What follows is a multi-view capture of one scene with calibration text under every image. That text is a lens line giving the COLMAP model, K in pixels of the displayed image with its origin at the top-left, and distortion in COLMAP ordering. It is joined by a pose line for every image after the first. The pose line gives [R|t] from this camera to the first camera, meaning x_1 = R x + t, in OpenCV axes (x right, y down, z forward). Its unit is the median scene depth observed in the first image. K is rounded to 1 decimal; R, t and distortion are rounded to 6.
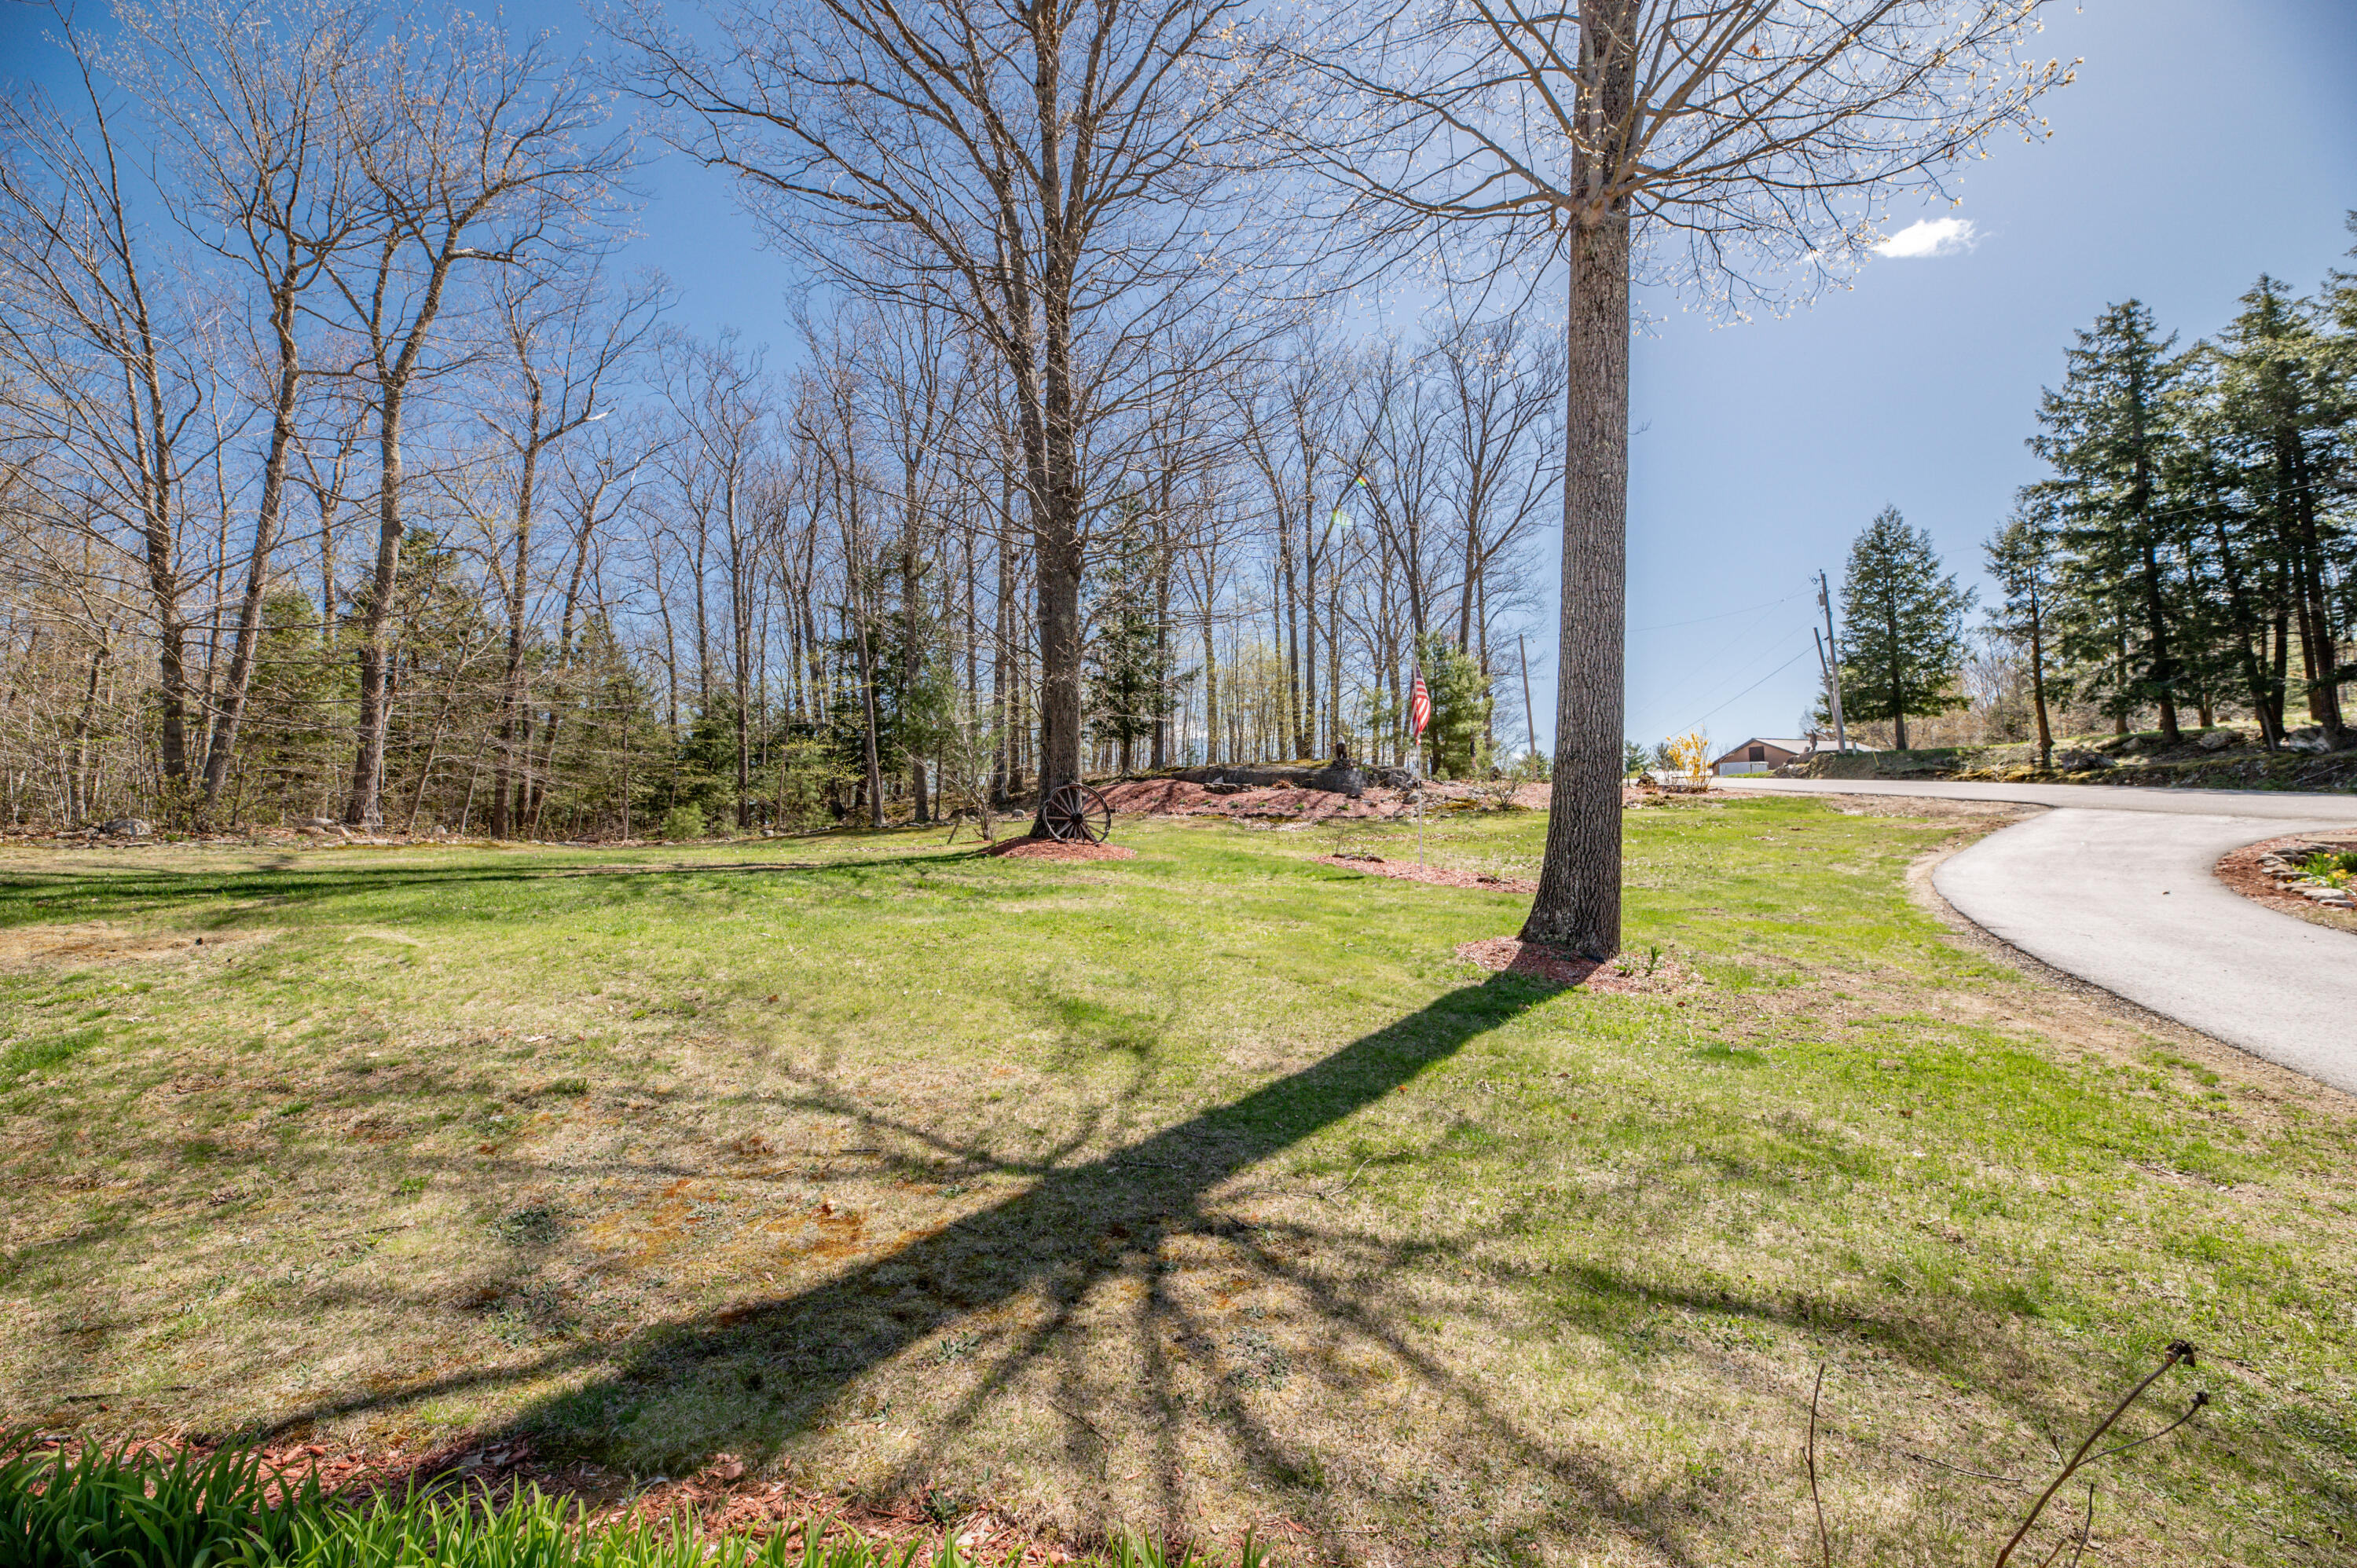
lens RADIAL K [[939.3, 0, 1190.4], [0, 939.3, 789.5], [0, 0, 1]] dist [-0.004224, -0.000647]
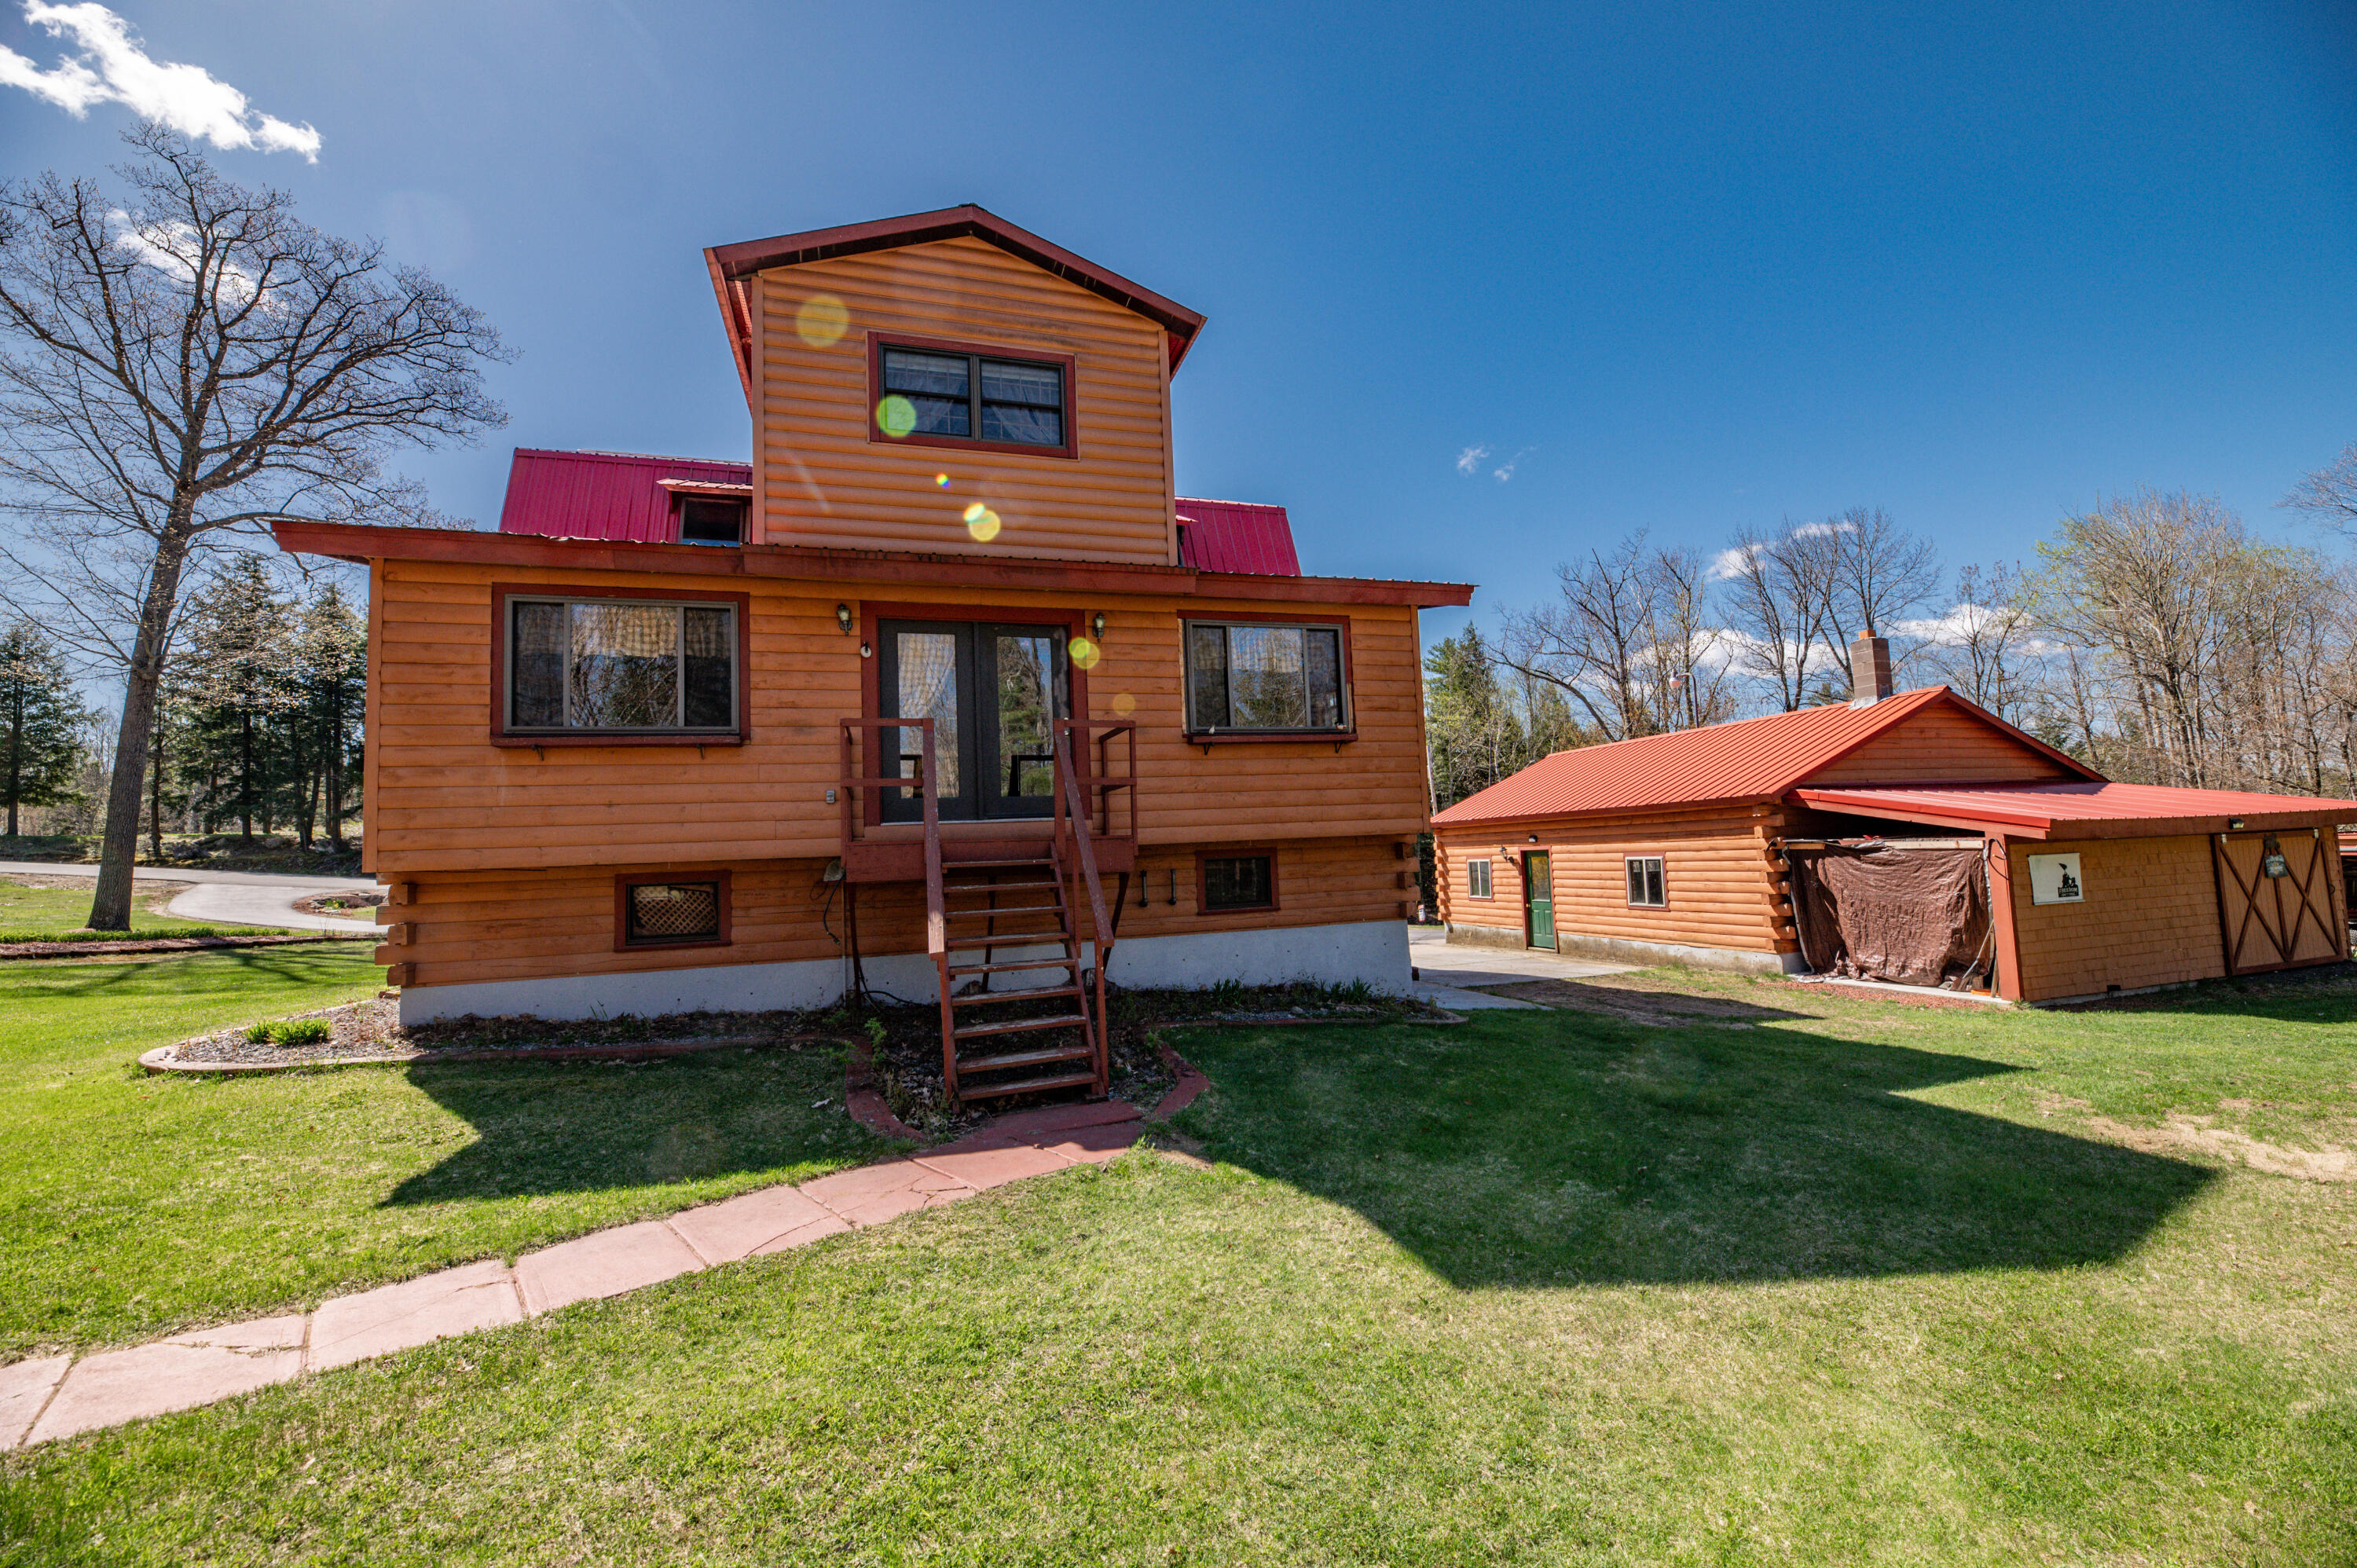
lens RADIAL K [[939.3, 0, 1179.2], [0, 939.3, 798.5], [0, 0, 1]] dist [-0.004224, -0.000647]
pose [[-0.052461, 0.093980, 0.994191, -0.569642], [-0.014496, 0.995385, -0.094858, 0.001079], [-0.998518, -0.019388, -0.050857, -0.456346]]
